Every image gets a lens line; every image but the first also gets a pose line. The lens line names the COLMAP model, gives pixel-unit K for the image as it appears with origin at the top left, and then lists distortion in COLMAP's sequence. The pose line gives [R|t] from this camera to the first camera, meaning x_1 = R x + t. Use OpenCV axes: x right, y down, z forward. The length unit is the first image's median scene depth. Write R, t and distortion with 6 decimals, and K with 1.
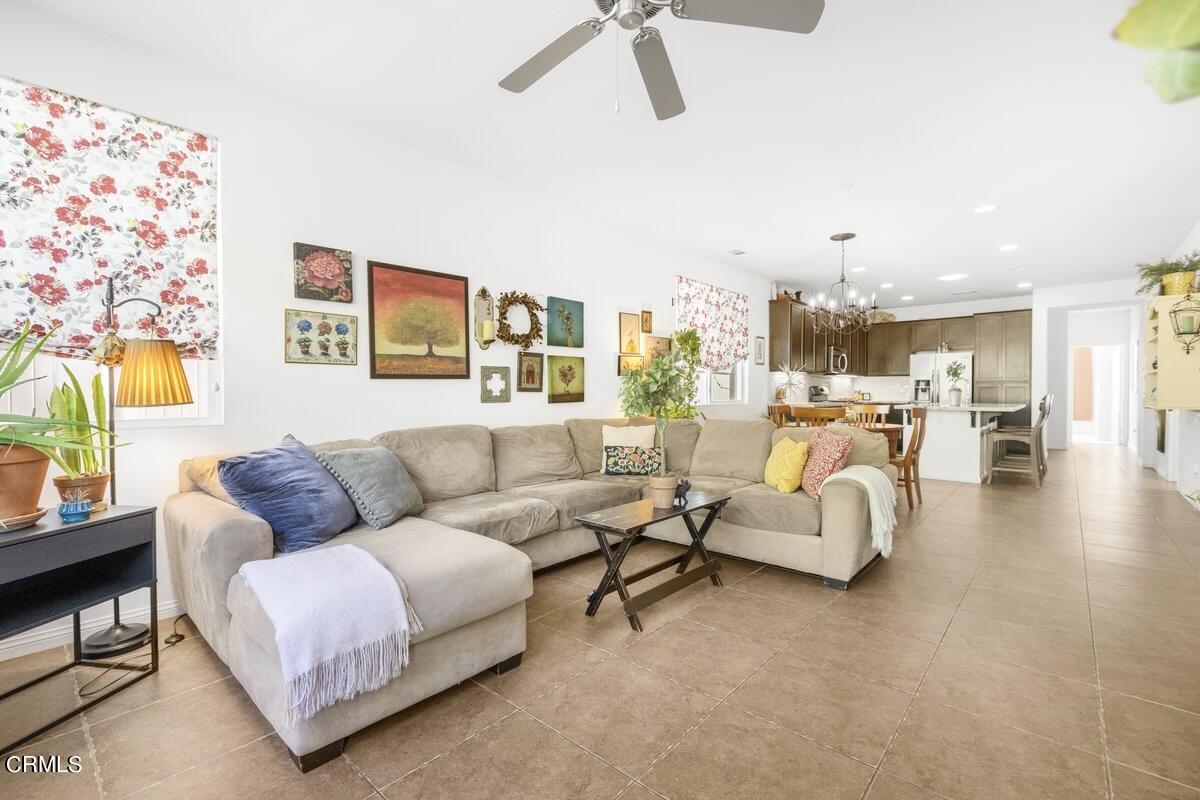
lens RADIAL K [[538.6, 0, 609.2], [0, 538.6, 398.3], [0, 0, 1]] dist [-0.004306, 0.000270]
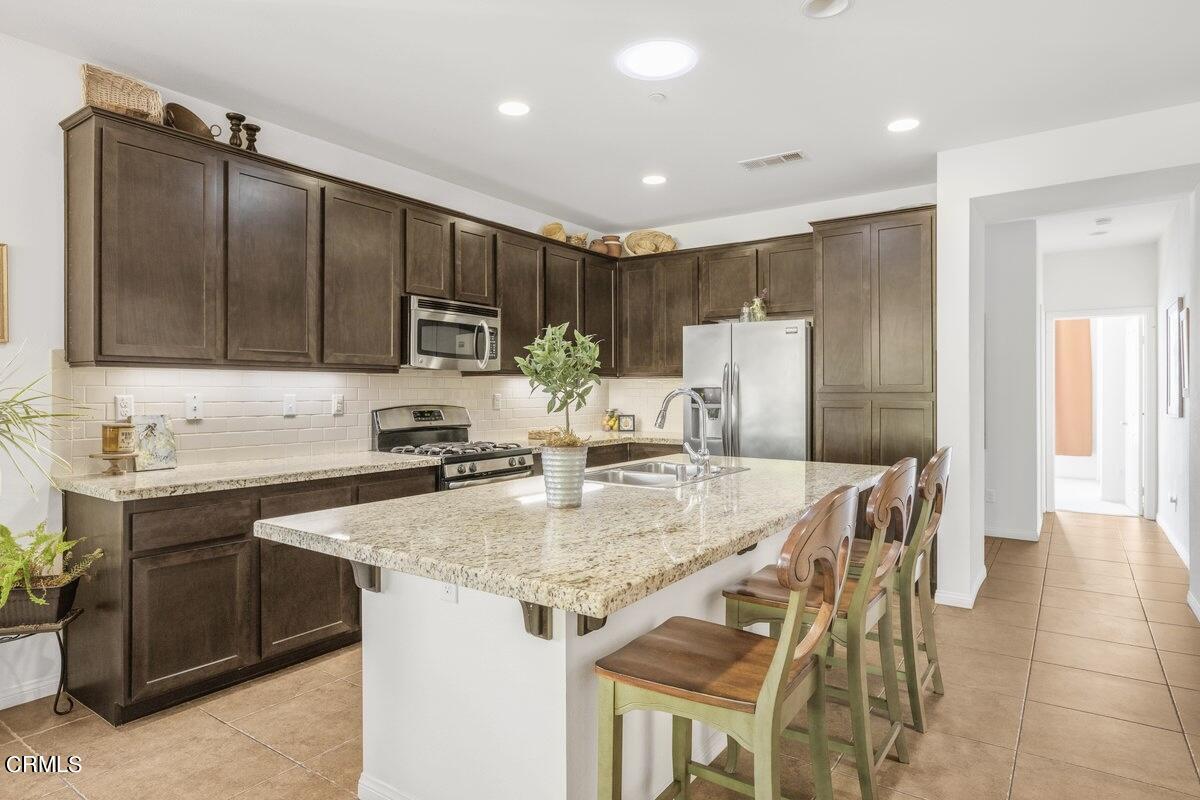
lens RADIAL K [[712.1, 0, 608.0], [0, 712.1, 390.4], [0, 0, 1]] dist [-0.006144, 0.003639]
pose [[0.991849, -0.002271, 0.127399, 0.476907], [0.003998, 0.999904, -0.013304, -0.027667], [-0.127356, 0.013705, 0.991762, 0.514284]]
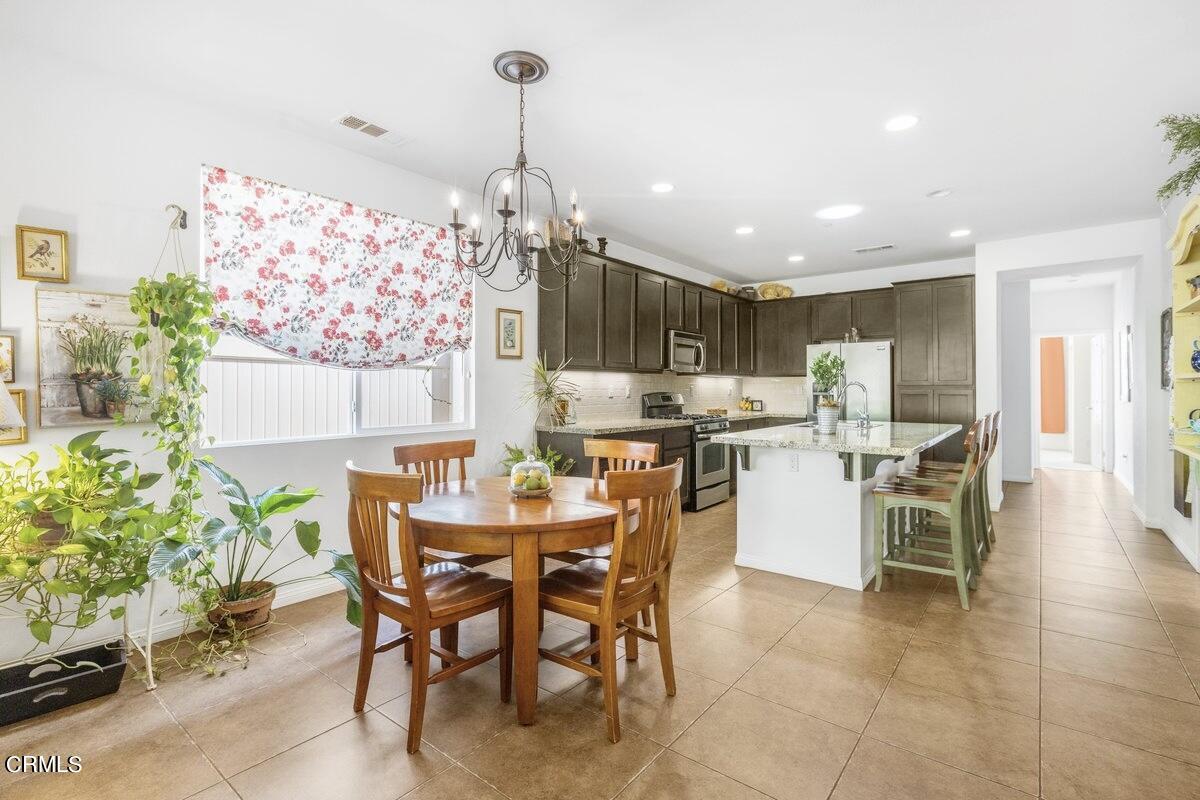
lens RADIAL K [[575.9, 0, 609.2], [0, 575.9, 383.4], [0, 0, 1]] dist [-0.003544, -0.001567]
pose [[0.998020, 0.000272, 0.062891, 0.295301], [0.001110, 0.999759, -0.021932, -0.019755], [-0.062882, 0.021958, 0.997779, 0.329460]]
